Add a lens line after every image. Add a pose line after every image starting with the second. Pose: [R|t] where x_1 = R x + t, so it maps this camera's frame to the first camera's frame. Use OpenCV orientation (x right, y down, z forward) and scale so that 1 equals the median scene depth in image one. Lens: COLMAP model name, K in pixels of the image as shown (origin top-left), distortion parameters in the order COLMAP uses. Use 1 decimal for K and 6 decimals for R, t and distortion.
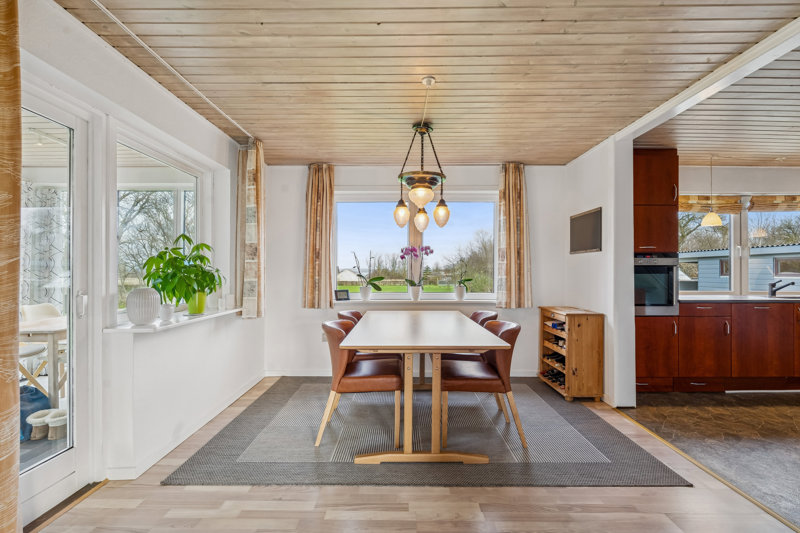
lens RADIAL K [[361.3, 0, 401.8], [0, 361.3, 270.9], [0, 0, 1]] dist [-0.004537, 0.000292]
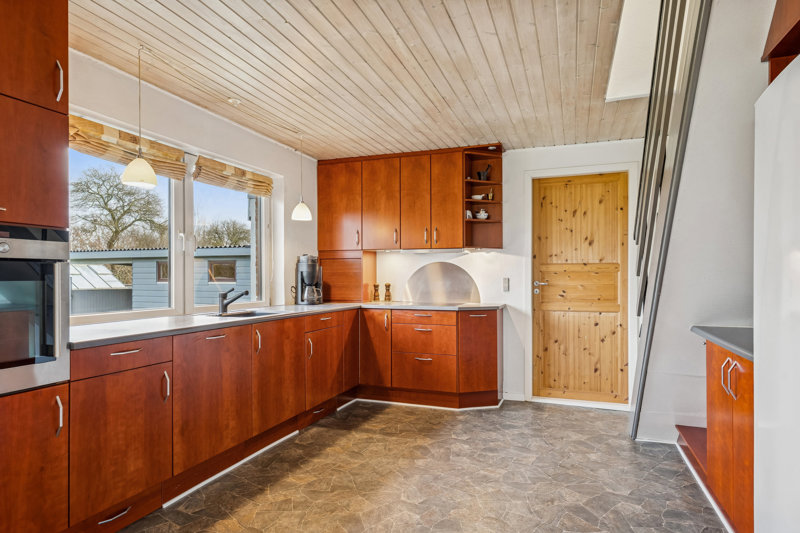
lens RADIAL K [[464.2, 0, 403.1], [0, 464.2, 276.0], [0, 0, 1]] dist [0.004238, 0.001007]
pose [[0.353150, -0.000165, 0.935567, 0.348534], [-0.000148, 1.000000, 0.000232, 0.002641], [-0.935567, -0.000220, 0.353150, 0.388930]]
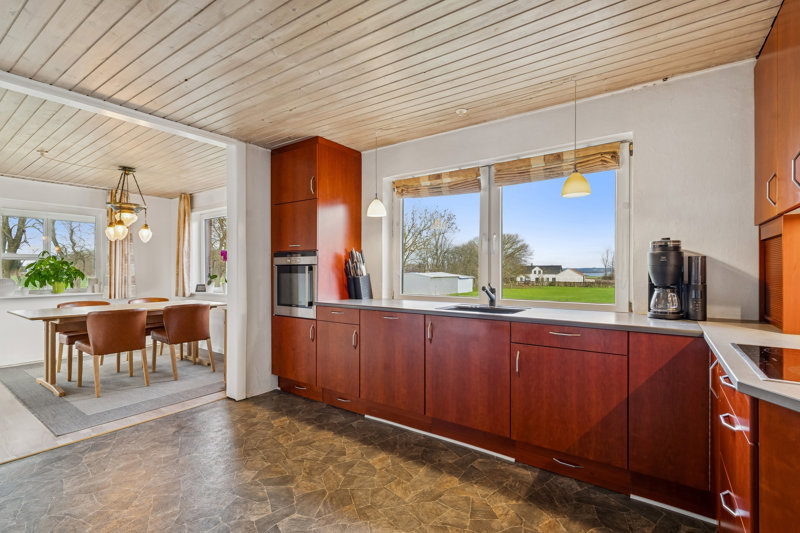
lens RADIAL K [[369.0, 0, 402.5], [0, 369.0, 271.9], [0, 0, 1]] dist [0.002107, 0.000484]
pose [[0.815034, 0.002670, -0.579408, 1.296063], [-0.000168, 0.999990, 0.004372, -0.000170], [0.579414, -0.003466, 0.815026, 0.315236]]
